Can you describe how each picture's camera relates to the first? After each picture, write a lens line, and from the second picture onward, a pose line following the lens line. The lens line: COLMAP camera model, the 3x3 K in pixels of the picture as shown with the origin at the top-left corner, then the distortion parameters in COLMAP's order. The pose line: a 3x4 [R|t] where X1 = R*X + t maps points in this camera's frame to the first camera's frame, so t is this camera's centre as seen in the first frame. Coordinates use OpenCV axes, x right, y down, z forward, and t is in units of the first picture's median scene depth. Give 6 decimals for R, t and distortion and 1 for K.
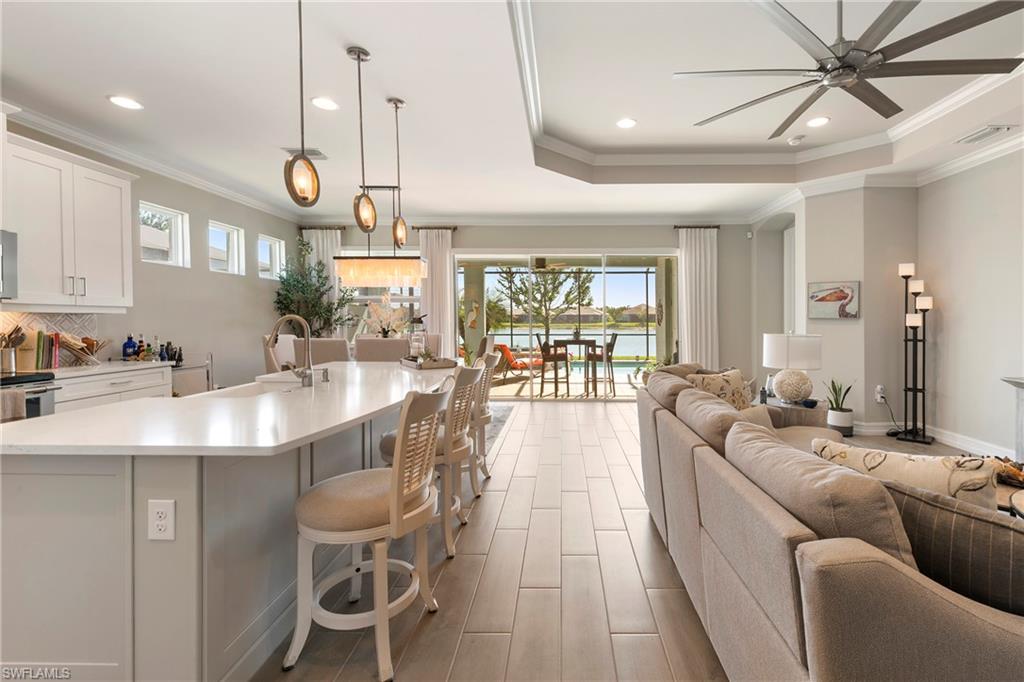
lens RADIAL K [[452.9, 0, 552.3], [0, 452.9, 328.9], [0, 0, 1]] dist [-0.000571, -0.000308]
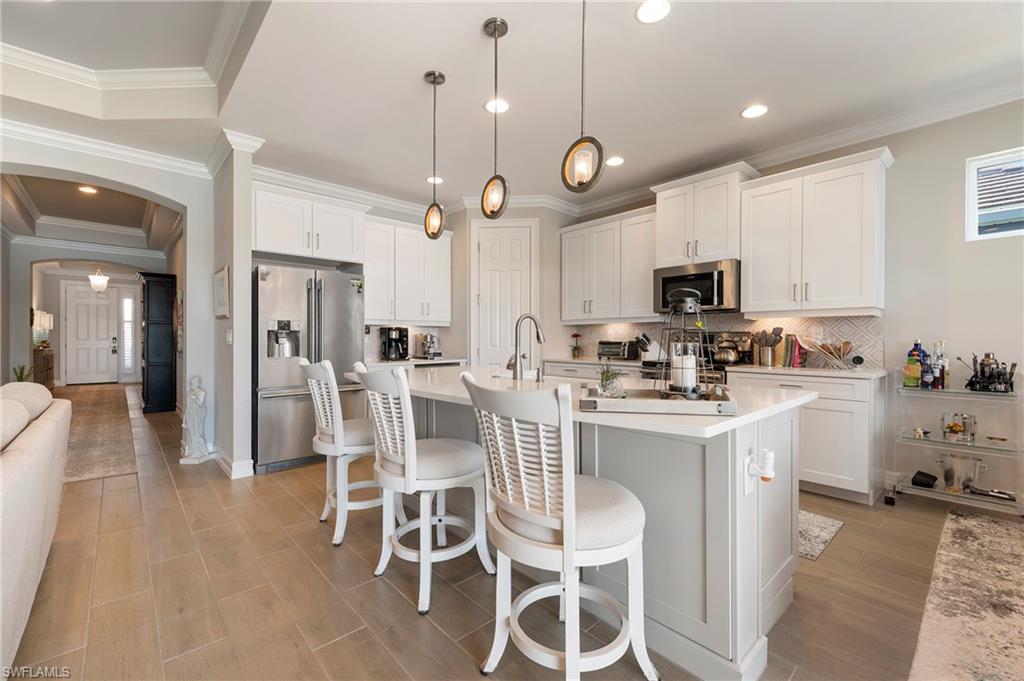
lens RADIAL K [[429.2, 0, 512.0], [0, 429.2, 340.5], [0, 0, 1]] dist [0.000803, -0.000042]
pose [[-0.728619, 0.002684, -0.684914, 0.103303], [-0.015863, 0.999658, 0.020792, 0.008311], [0.684735, 0.026014, -0.728328, 0.999182]]
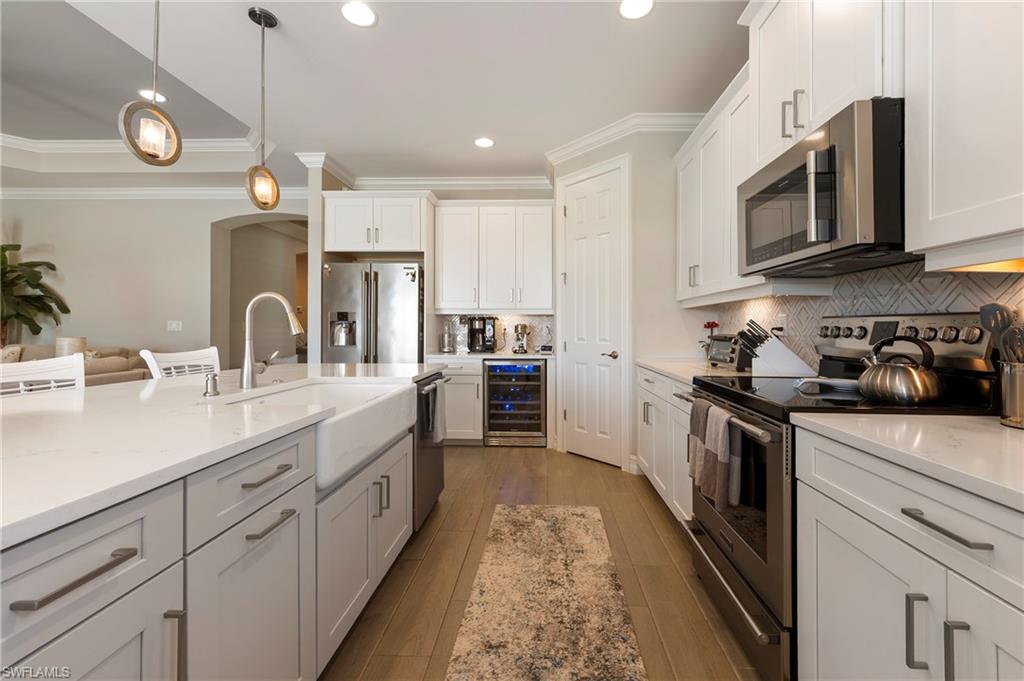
lens RADIAL K [[416.0, 0, 527.0], [0, 416.0, 325.4], [0, 0, 1]] dist [0.001024, 0.000039]
pose [[-0.999838, -0.003989, 0.017569, -0.578555], [-0.003722, 0.999877, 0.015211, 0.007252], [-0.017628, 0.015143, -0.999730, 0.964099]]
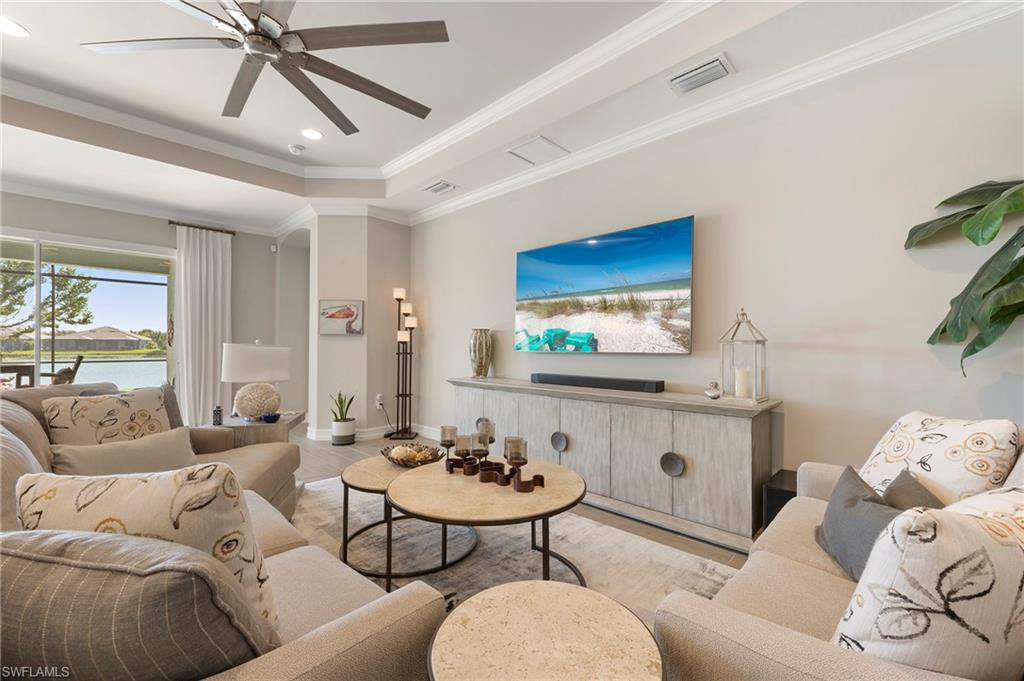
lens RADIAL K [[427.9, 0, 517.3], [0, 427.9, 358.9], [0, 0, 1]] dist [0.002160, 0.000136]
pose [[0.672991, -0.023996, 0.739262, 0.172640], [0.015688, 0.999712, 0.018169, 0.023858], [-0.739485, -0.000630, 0.673173, 0.030567]]
